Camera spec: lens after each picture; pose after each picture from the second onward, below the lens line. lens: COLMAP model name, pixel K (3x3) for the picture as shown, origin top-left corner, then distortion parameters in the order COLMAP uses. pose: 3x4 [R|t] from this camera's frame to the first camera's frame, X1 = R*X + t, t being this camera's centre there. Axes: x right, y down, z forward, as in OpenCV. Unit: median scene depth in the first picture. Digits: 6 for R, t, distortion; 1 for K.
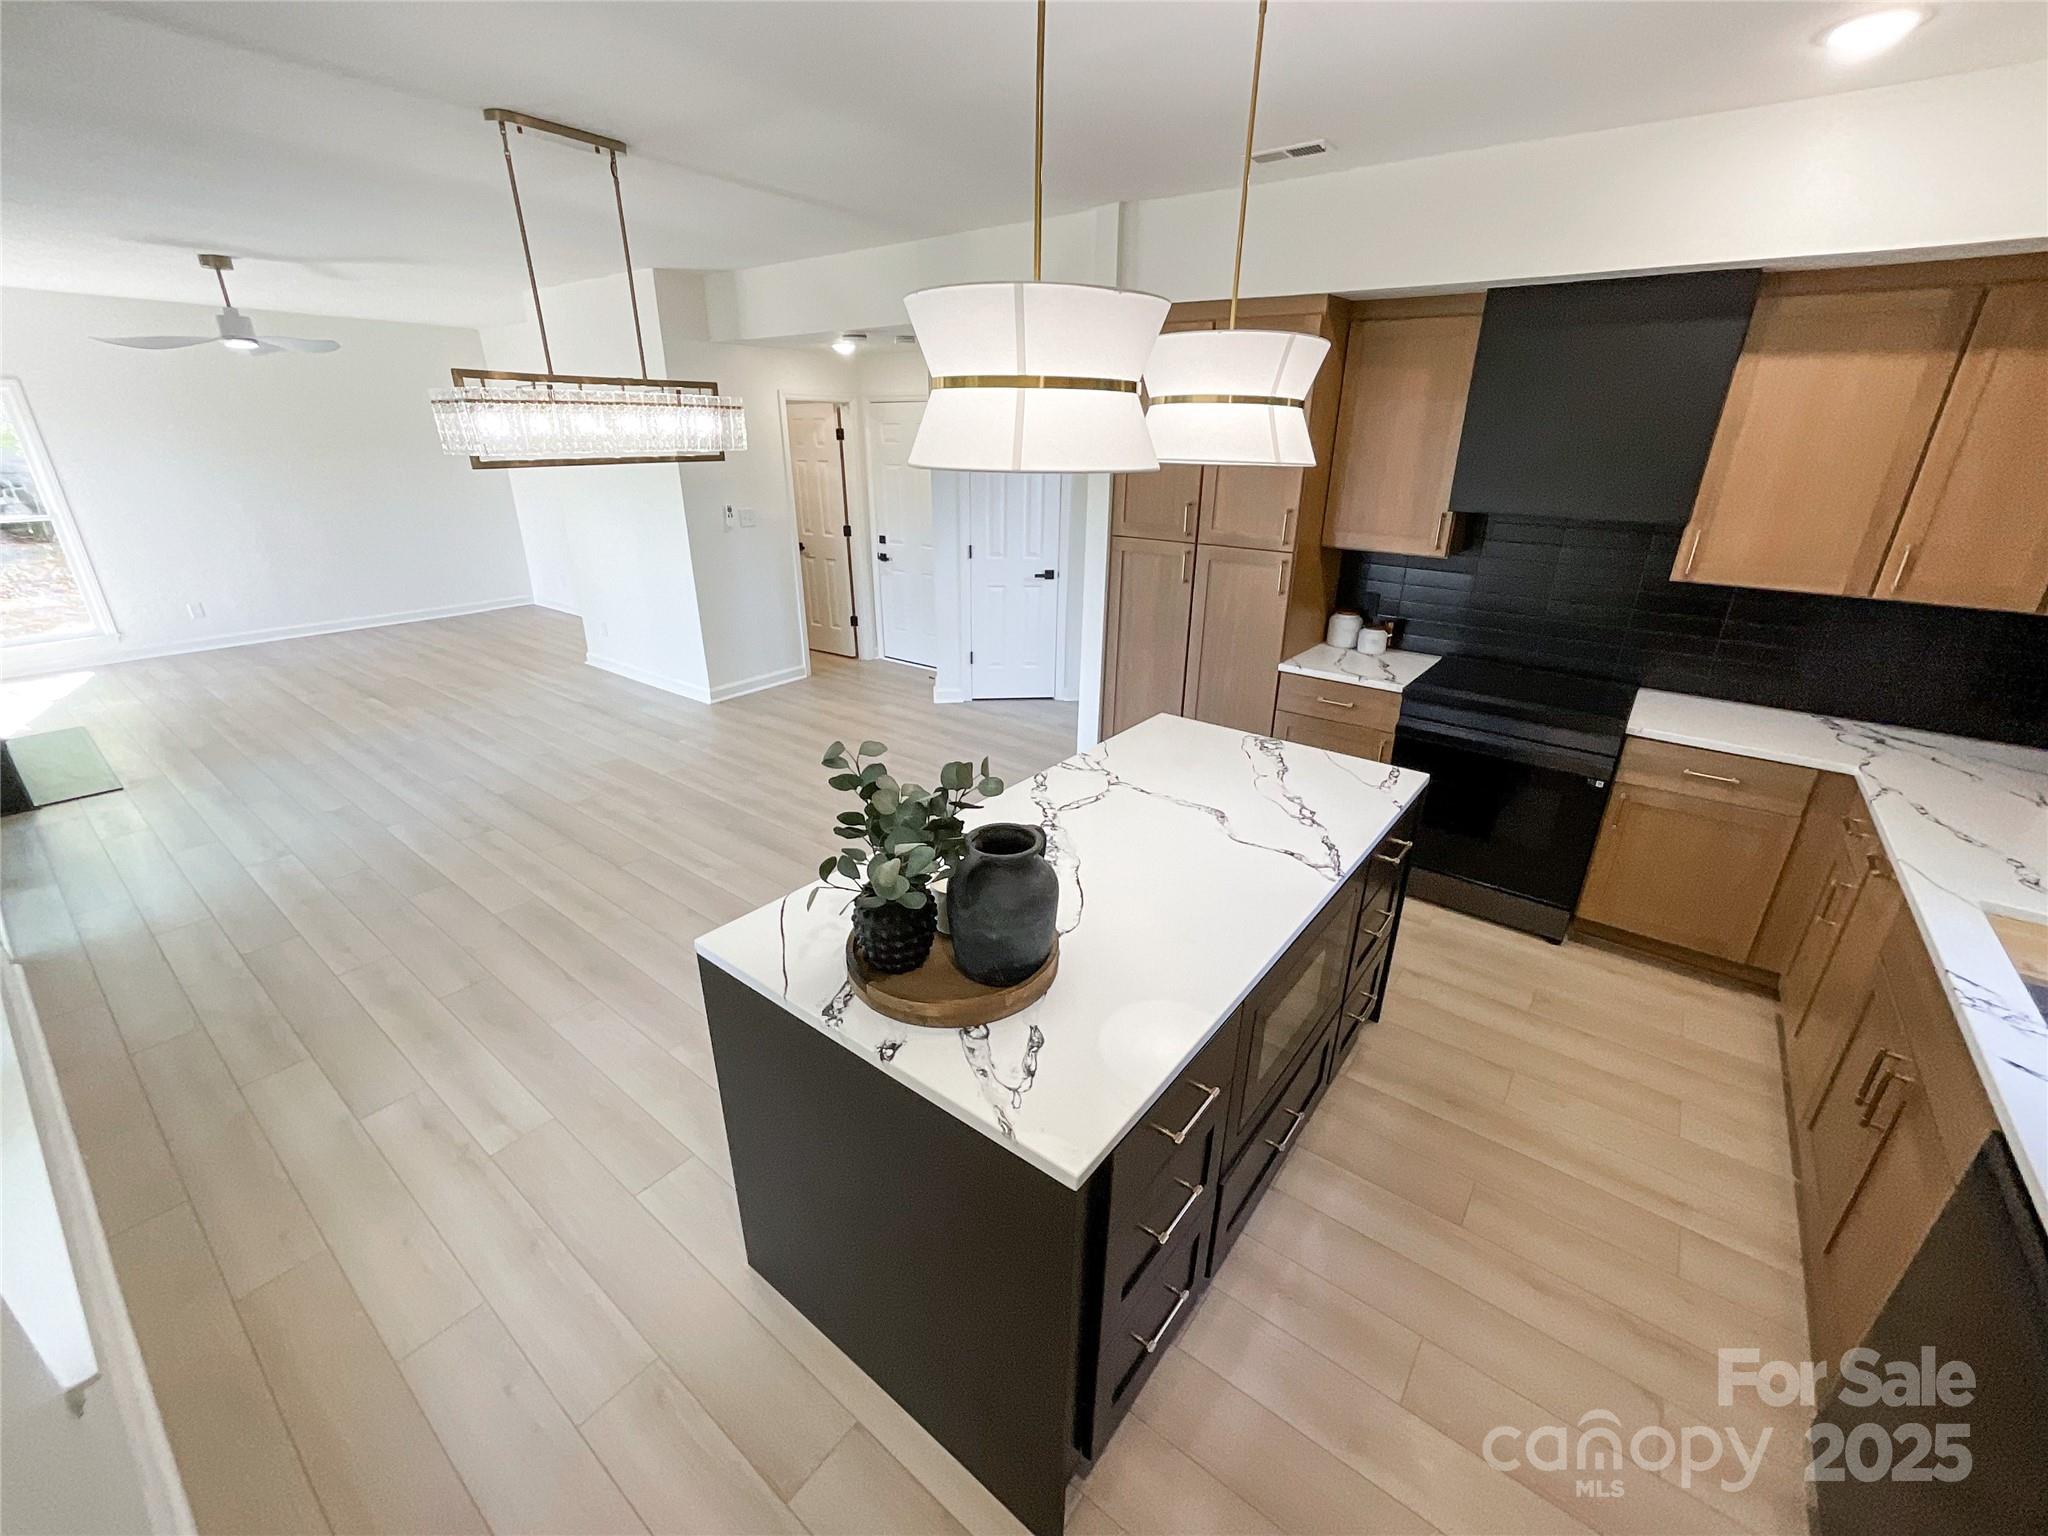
lens RADIAL K [[849.5, 0, 1041.4], [0, 849.5, 775.8], [0, 0, 1]] dist [-0.015550, 0.004873]
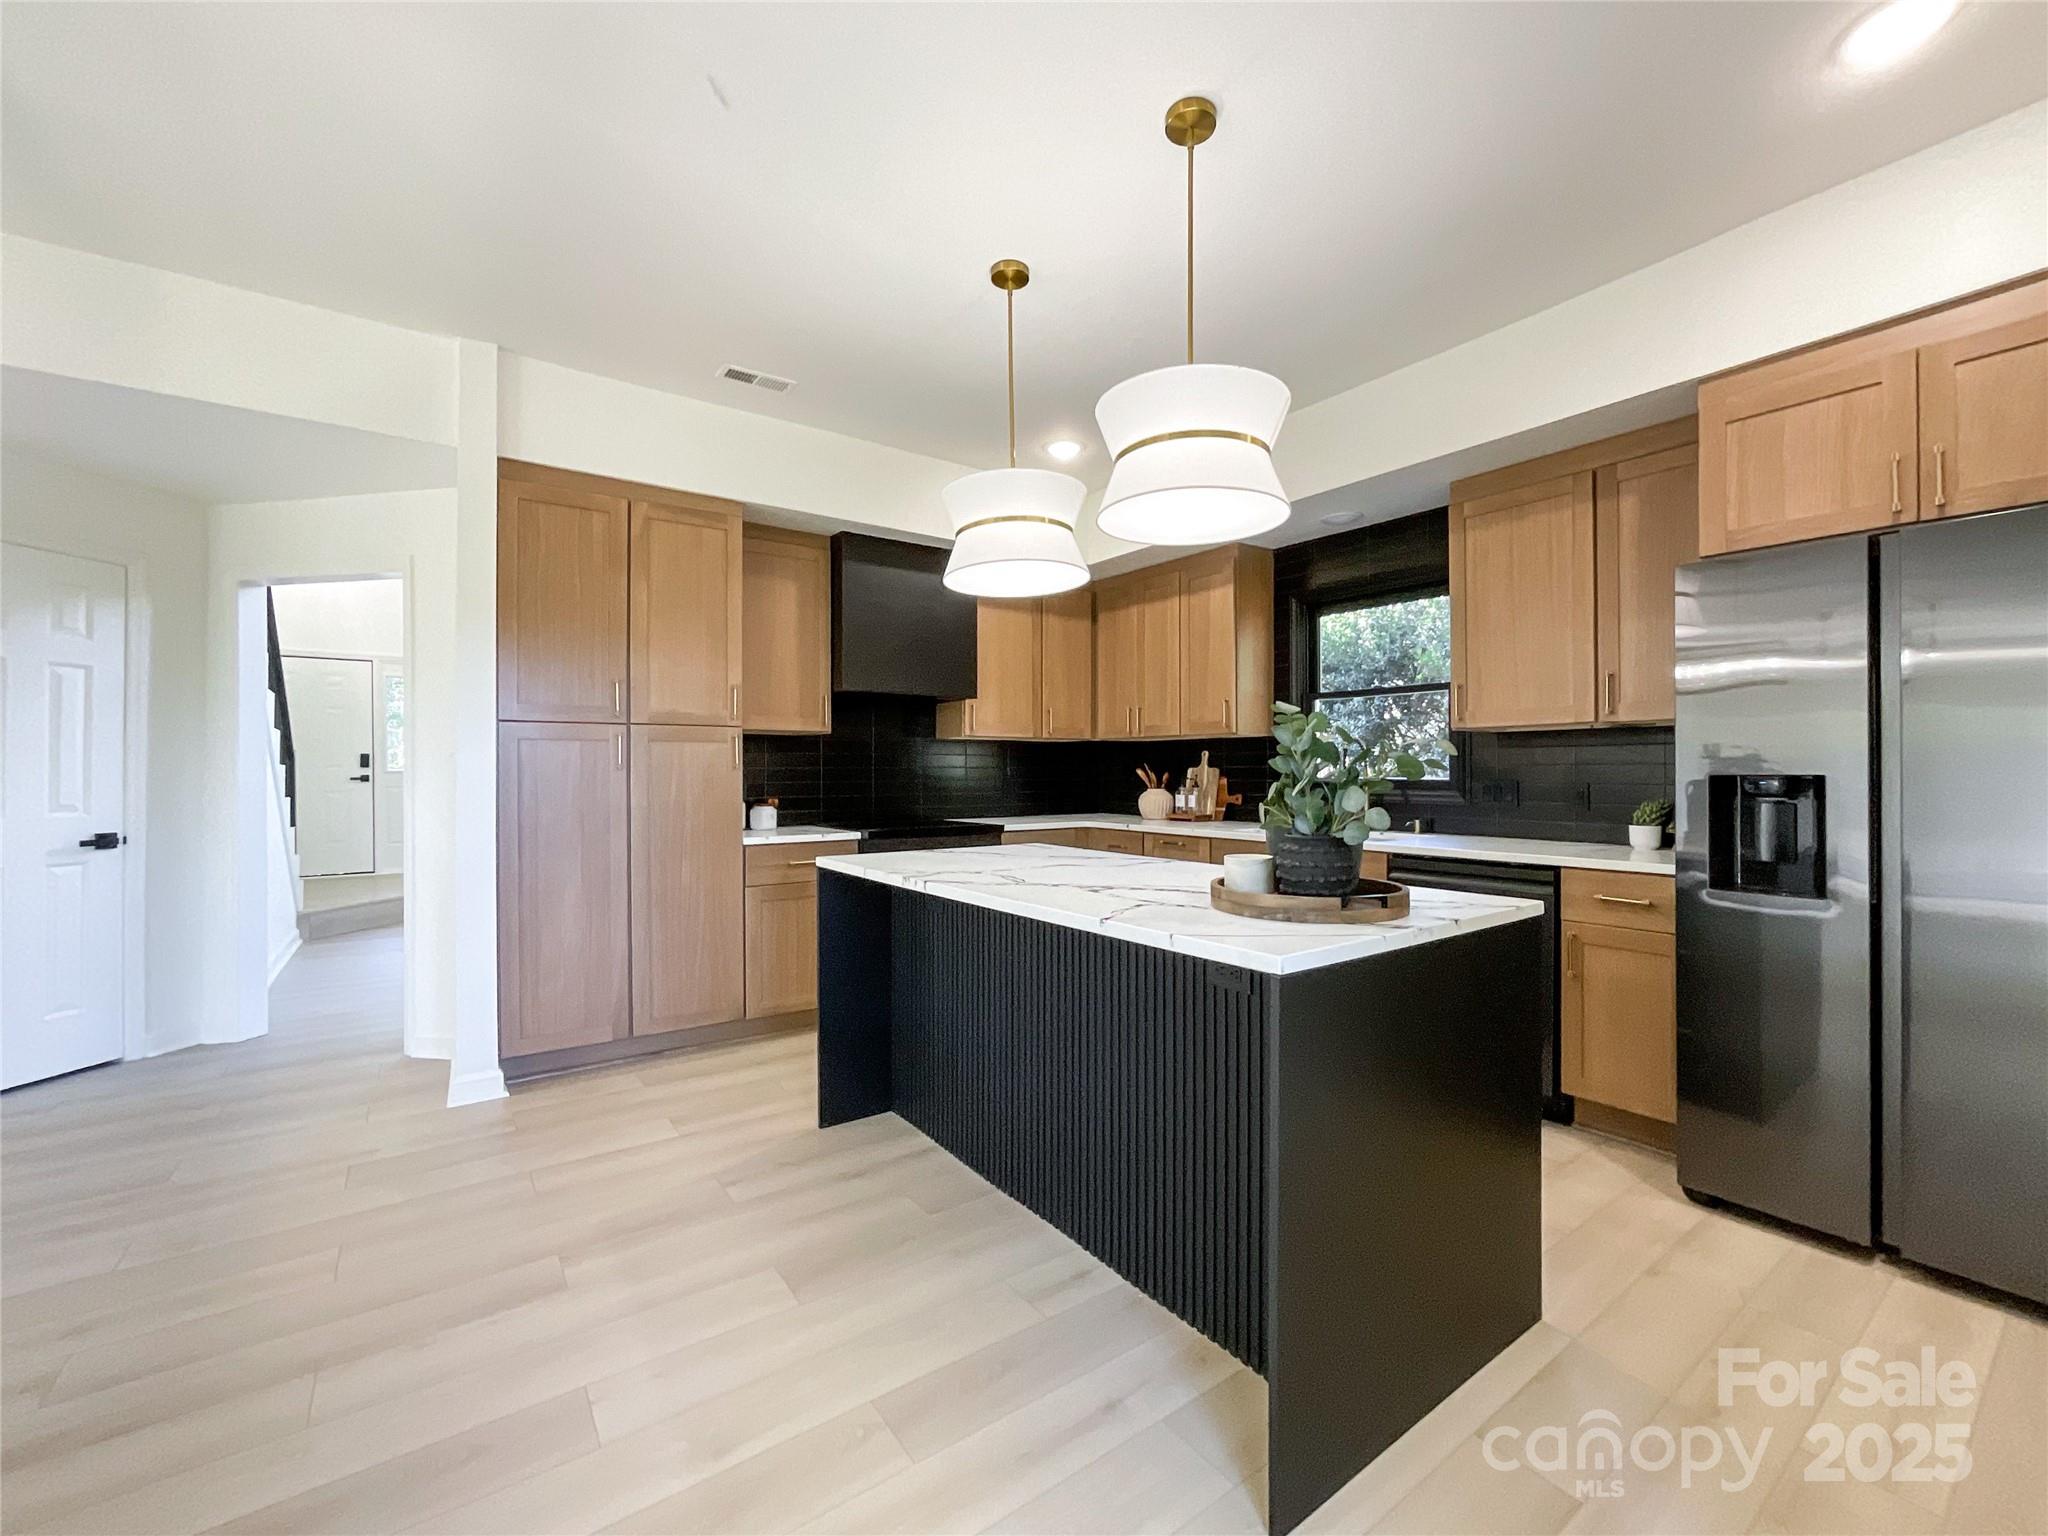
lens RADIAL K [[849.5, 0, 1023.1], [0, 849.5, 765.9], [0, 0, 1]] dist [-0.015550, 0.004873]
pose [[0.292460, -0.012174, 0.956200, -0.661841], [0.370205, 0.923391, -0.101473, 0.011878], [-0.881712, 0.383667, 0.274562, 0.495207]]
